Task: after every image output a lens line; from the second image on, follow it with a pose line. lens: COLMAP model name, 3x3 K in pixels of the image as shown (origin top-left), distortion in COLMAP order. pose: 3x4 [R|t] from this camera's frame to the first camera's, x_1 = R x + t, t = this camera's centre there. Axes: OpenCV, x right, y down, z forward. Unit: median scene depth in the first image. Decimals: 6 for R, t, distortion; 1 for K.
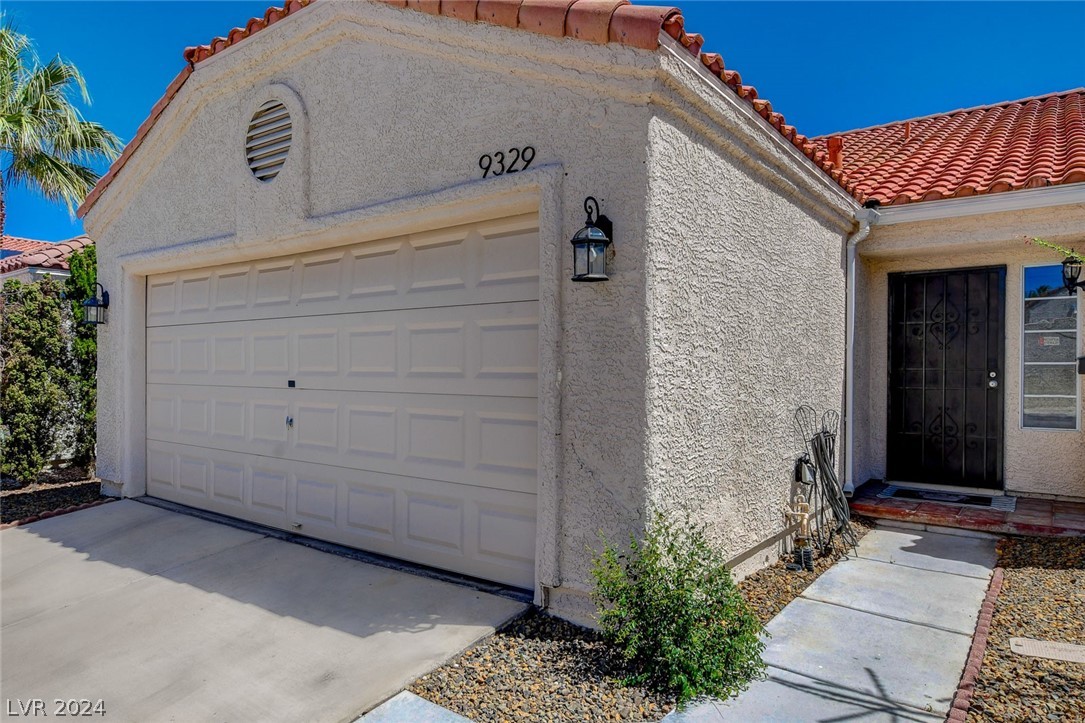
lens RADIAL K [[692.0, 0, 542.8], [0, 692.0, 376.0], [0, 0, 1]] dist [-0.006860, -0.000182]
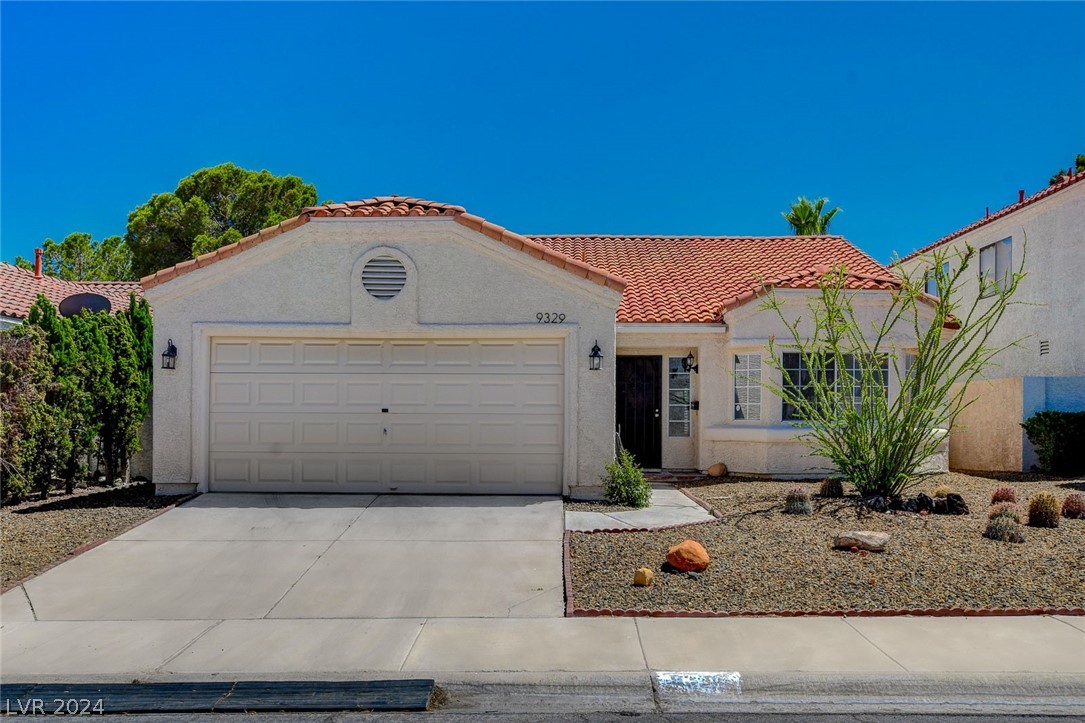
lens RADIAL K [[911.4, 0, 539.0], [0, 911.4, 432.8], [0, 0, 1]] dist [0.002393, 0.006463]
pose [[0.815026, -0.006175, 0.579391, -1.626655], [0.005024, 0.999981, 0.003590, 0.072219], [-0.579402, -0.000015, 0.815042, -1.339557]]
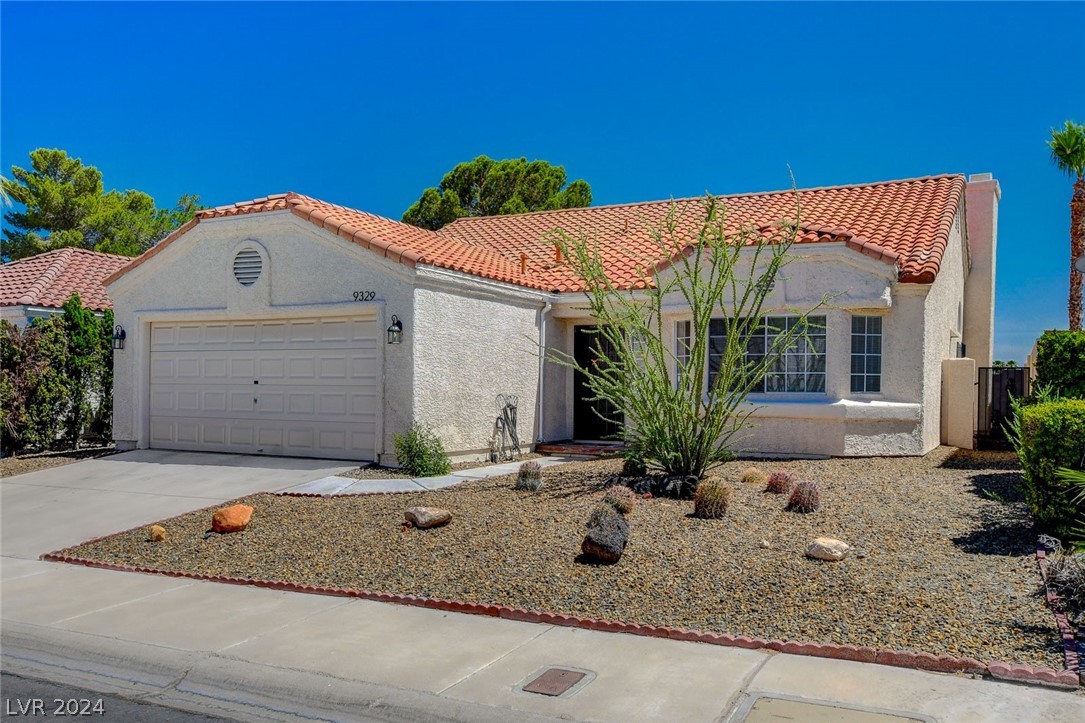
lens RADIAL K [[912.7, 0, 542.2], [0, 912.7, 400.1], [0, 0, 1]] dist [0.001752, 0.009774]
pose [[0.987605, 0.002707, 0.156935, 0.059821], [-0.003132, 0.999992, 0.002463, 0.063384], [-0.156927, -0.002924, 0.987606, -2.101423]]
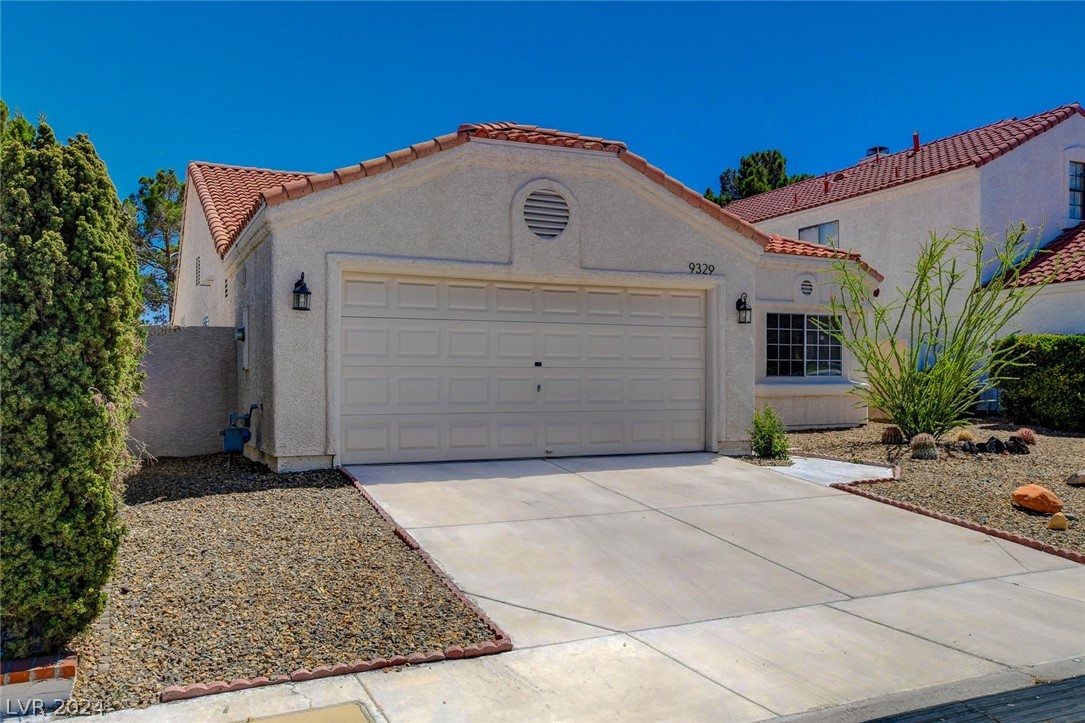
lens RADIAL K [[912.7, 0, 542.2], [0, 912.7, 400.1], [0, 0, 1]] dist [0.001752, 0.009774]
pose [[0.474624, -0.017346, 0.880018, -2.549524], [0.016812, 0.999802, 0.010640, 0.082785], [-0.880028, 0.009745, 0.474822, -0.004952]]
